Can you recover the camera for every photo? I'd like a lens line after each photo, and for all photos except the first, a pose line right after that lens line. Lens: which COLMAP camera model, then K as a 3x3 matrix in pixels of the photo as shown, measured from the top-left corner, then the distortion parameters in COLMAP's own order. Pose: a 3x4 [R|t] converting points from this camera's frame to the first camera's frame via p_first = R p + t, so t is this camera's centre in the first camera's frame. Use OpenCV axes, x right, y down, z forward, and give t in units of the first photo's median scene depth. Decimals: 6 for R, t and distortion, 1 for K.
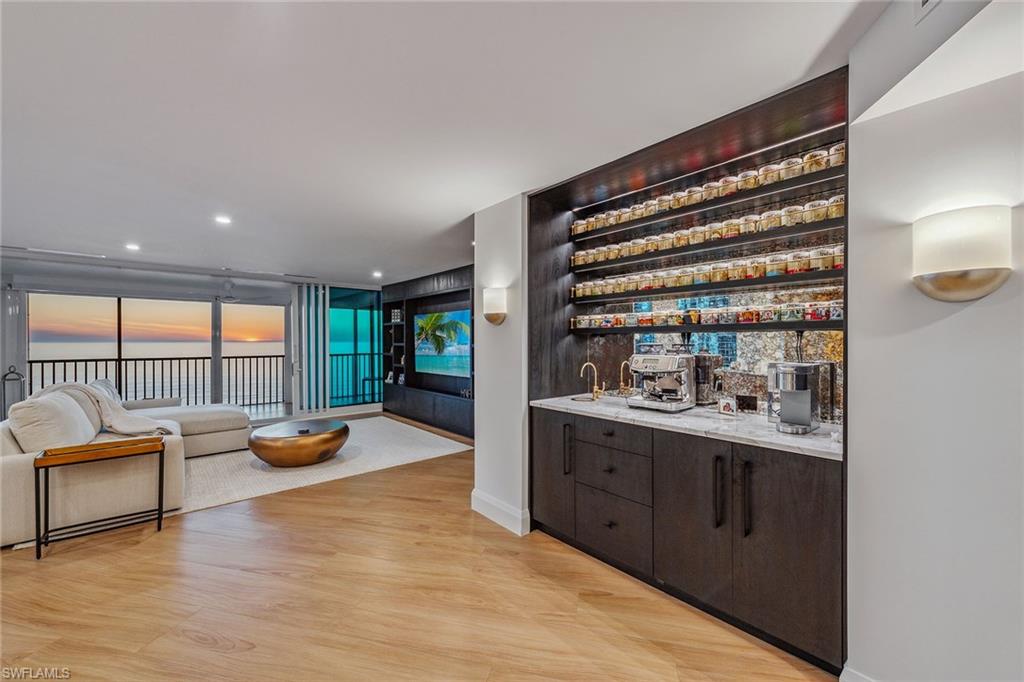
lens RADIAL K [[402.5, 0, 513.7], [0, 402.5, 343.9], [0, 0, 1]] dist [0.014757, 0.000029]
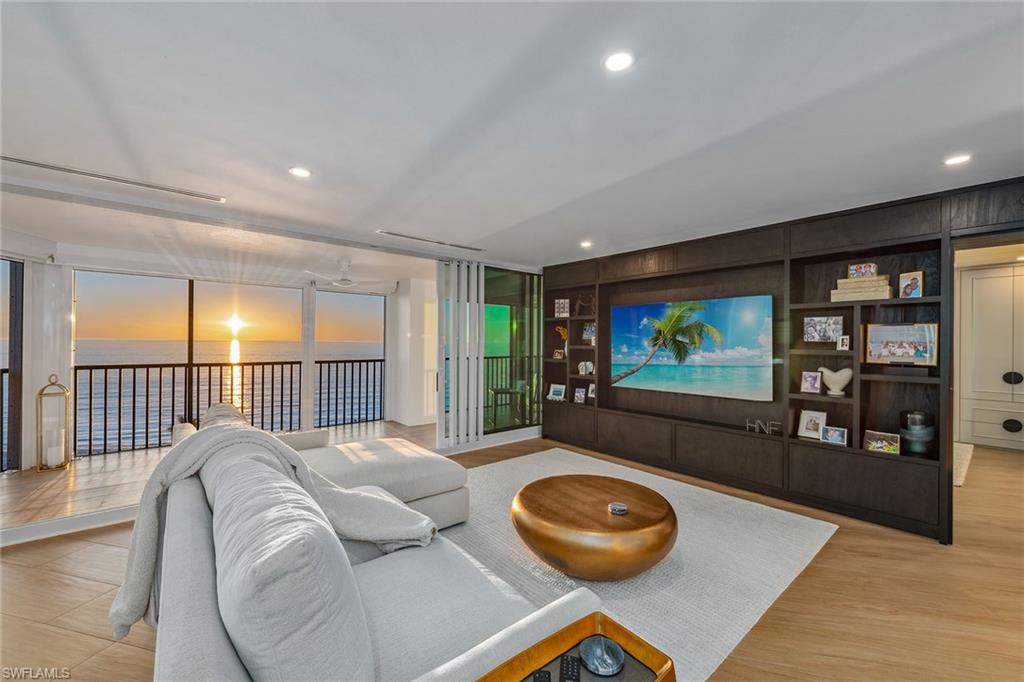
lens RADIAL K [[402.5, 0, 513.7], [0, 402.5, 343.9], [0, 0, 1]] dist [0.014757, 0.000029]
pose [[0.999973, 0.007315, 0.000815, -0.388621], [-0.007313, 0.999969, -0.003083, -0.001326], [-0.000838, 0.003077, 0.999995, 0.270691]]
